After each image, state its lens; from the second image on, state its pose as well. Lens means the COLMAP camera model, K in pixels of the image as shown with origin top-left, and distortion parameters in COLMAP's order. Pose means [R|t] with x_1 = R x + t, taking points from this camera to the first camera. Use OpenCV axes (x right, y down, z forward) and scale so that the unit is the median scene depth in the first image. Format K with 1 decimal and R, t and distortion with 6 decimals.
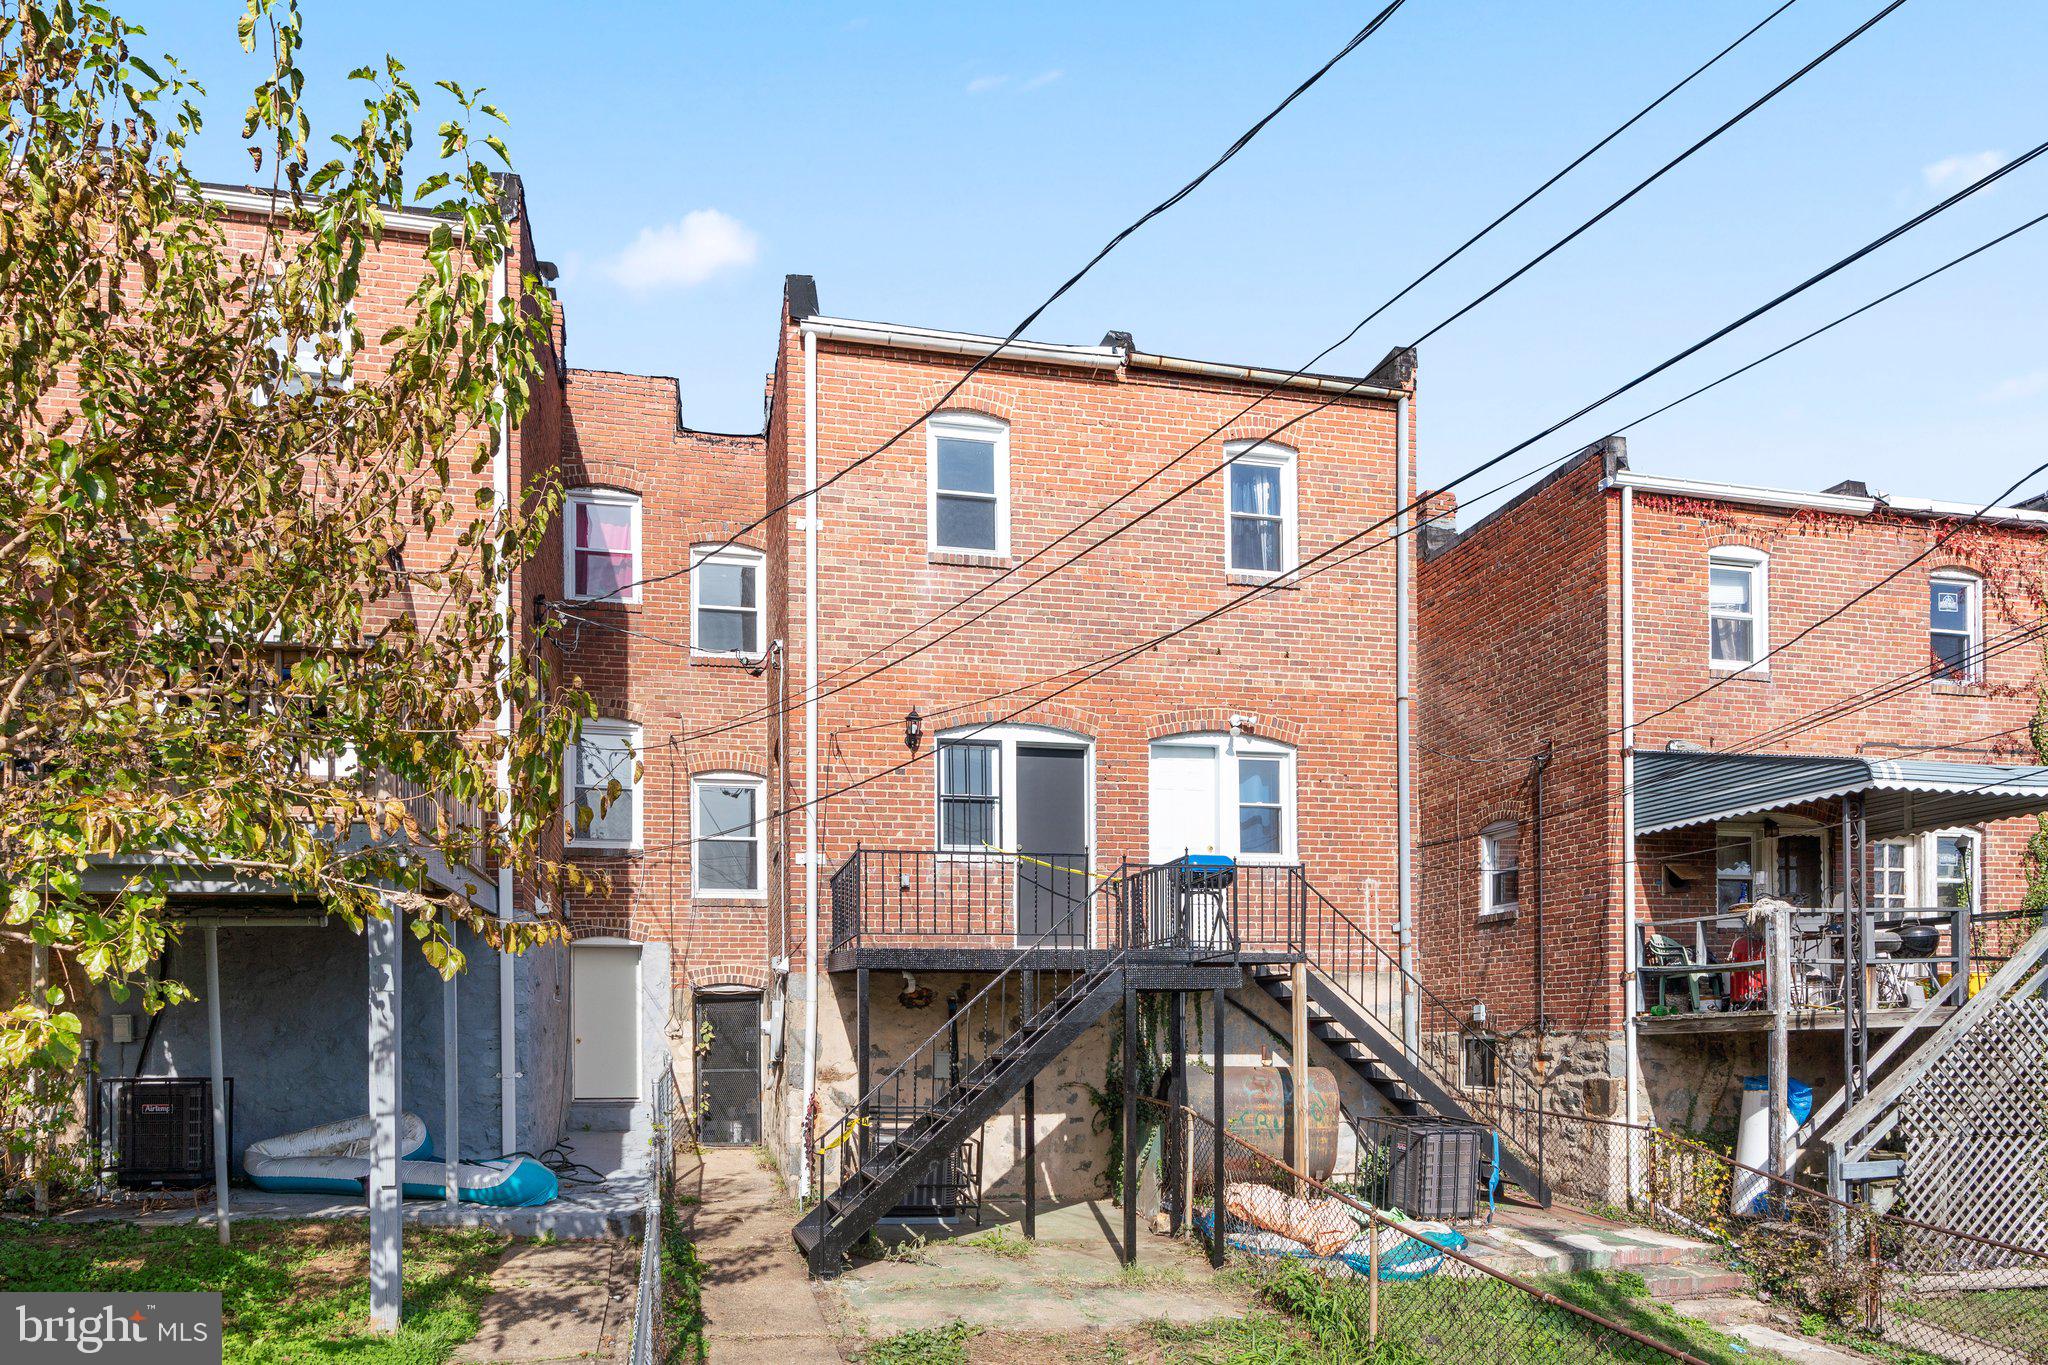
lens RADIAL K [[1098.5, 0, 1008.1], [0, 1098.5, 717.5], [0, 0, 1]] dist [-0.009511, 0.004743]
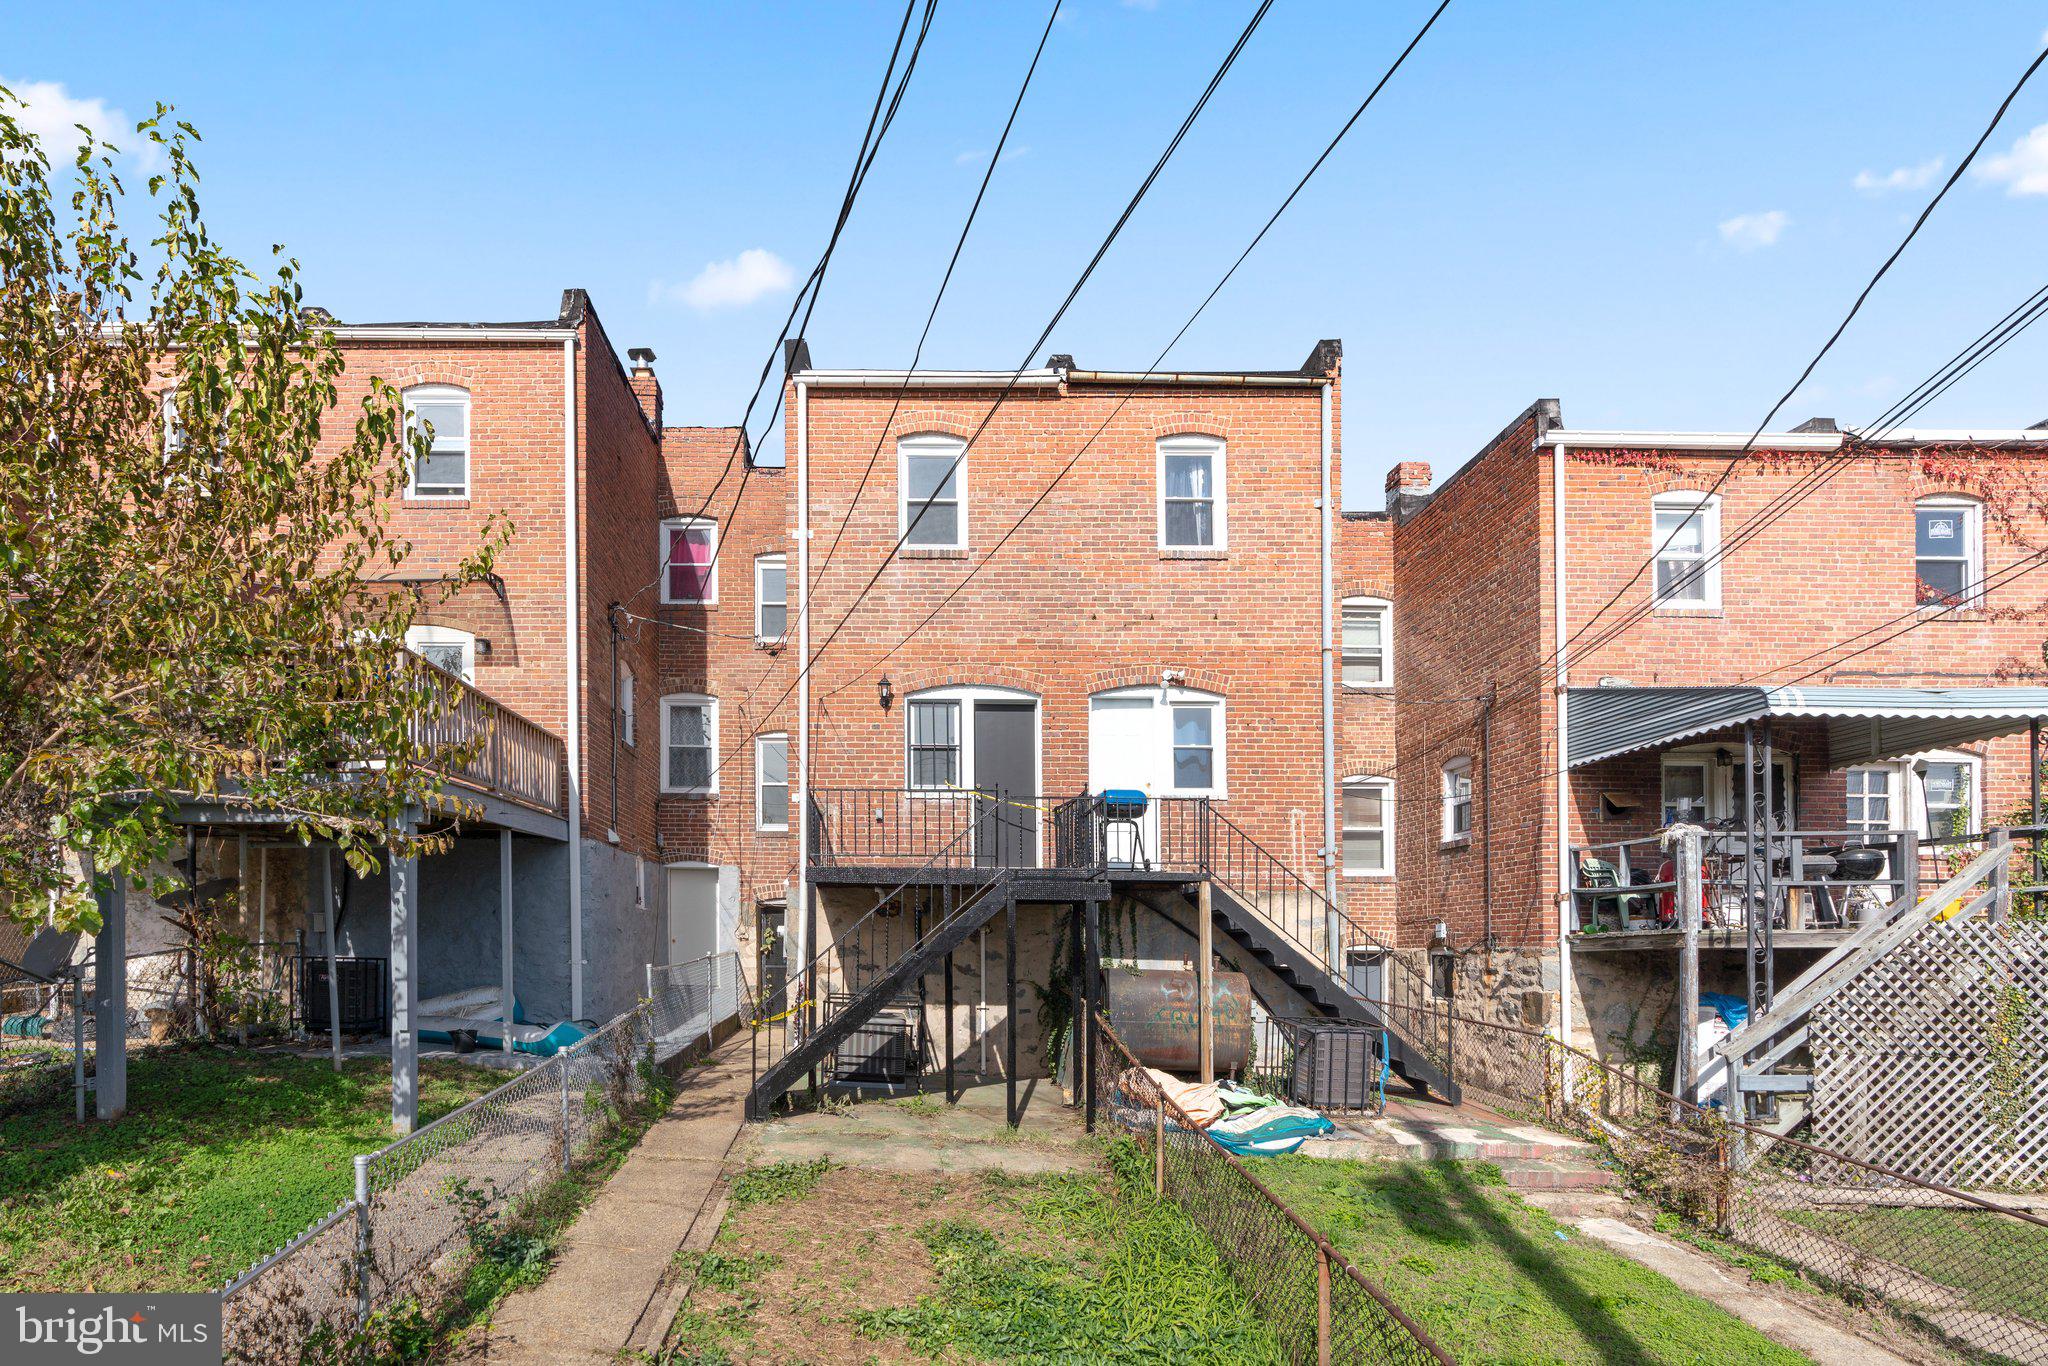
lens RADIAL K [[931.5, 0, 1024.4], [0, 931.5, 682.0], [0, 0, 1]] dist [-0.008950, 0.004410]
pose [[0.979307, -0.039639, -0.198462, 0.261562], [0.038541, 0.999213, -0.009390, 0.013883], [0.198678, 0.001547, 0.980064, -0.002856]]
